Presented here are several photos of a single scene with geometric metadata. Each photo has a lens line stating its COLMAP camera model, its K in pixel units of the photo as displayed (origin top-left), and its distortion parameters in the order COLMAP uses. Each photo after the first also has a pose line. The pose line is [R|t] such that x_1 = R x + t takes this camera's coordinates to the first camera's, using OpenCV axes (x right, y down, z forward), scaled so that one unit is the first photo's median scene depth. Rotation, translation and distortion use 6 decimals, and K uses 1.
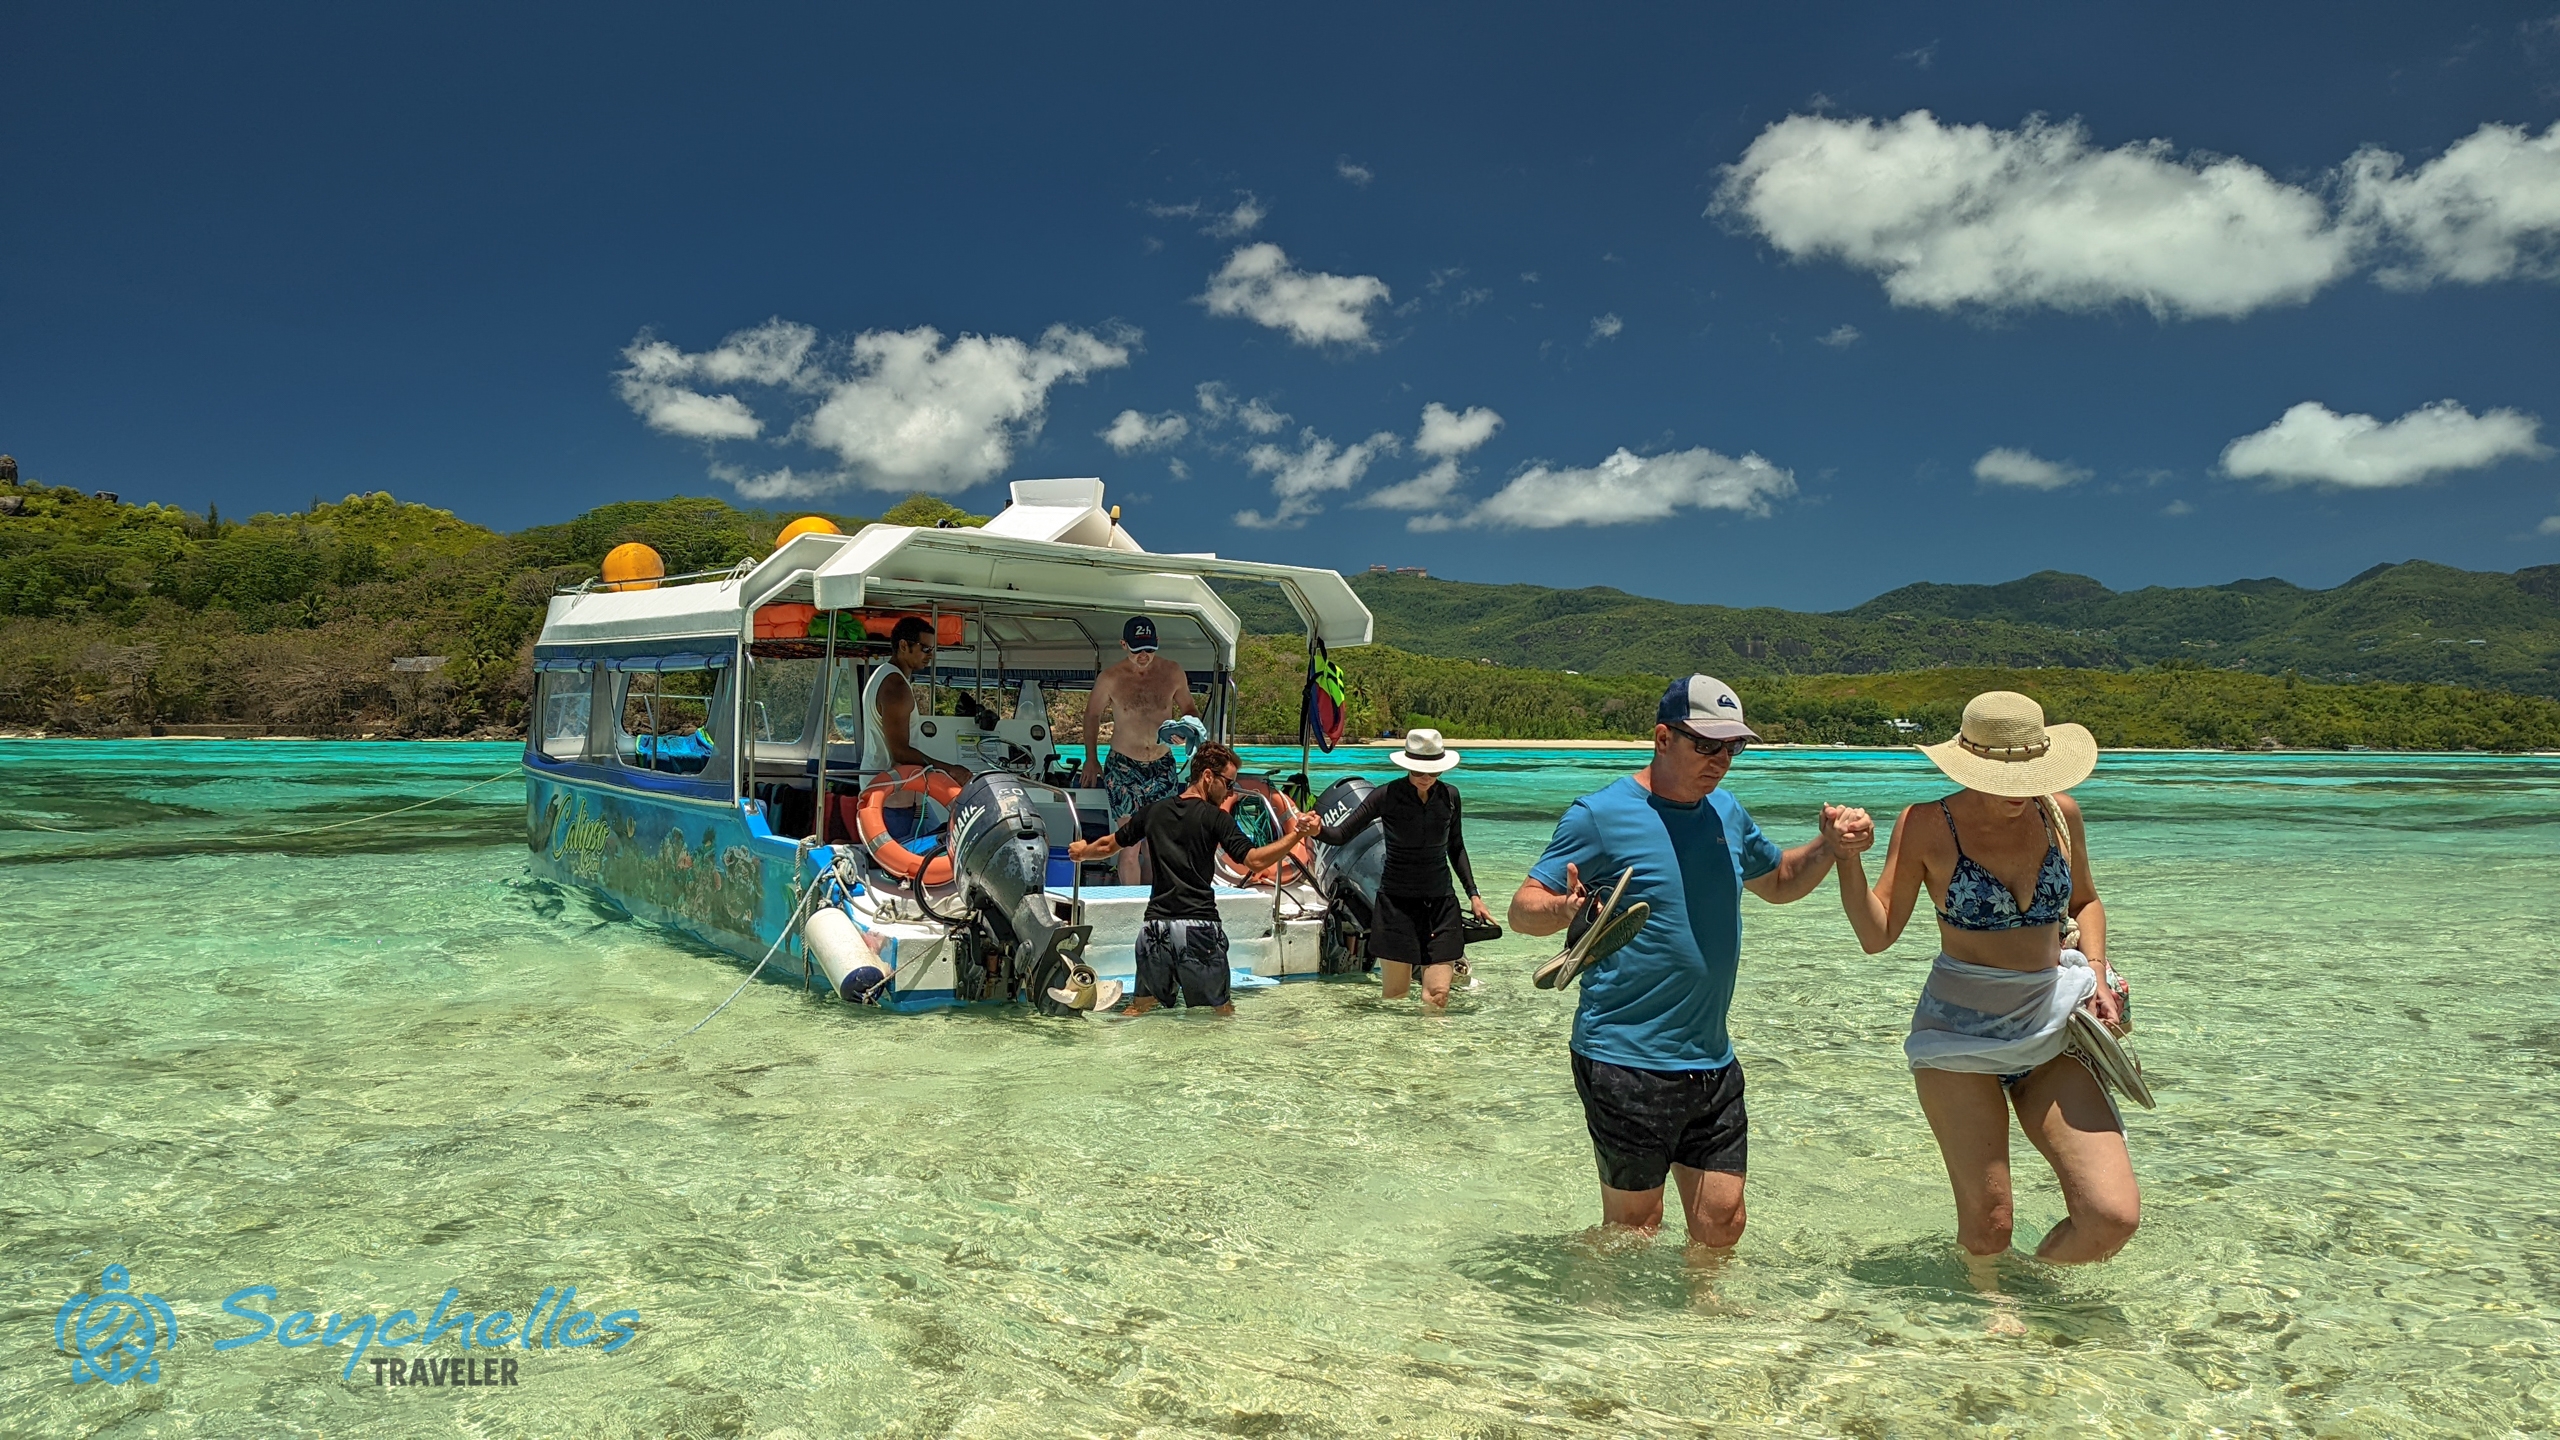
lens RADIAL K [[1993.5, 0, 1268.2], [0, 1993.5, 732.5], [0, 0, 1]] dist [0.066972, -0.003231]
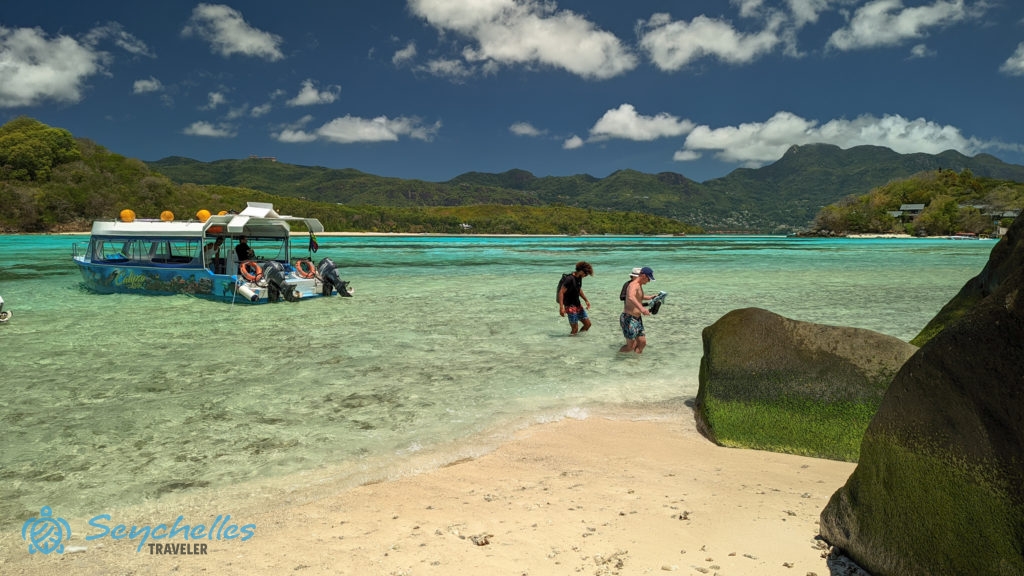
lens RADIAL K [[797.4, 0, 507.3], [0, 797.4, 293.0], [0, 0, 1]] dist [0.066972, -0.003231]
pose [[0.937240, -0.032680, 0.347151, -0.026384], [0.004516, 0.996652, 0.081630, -0.006826], [-0.348656, -0.074939, 0.934250, -0.127495]]
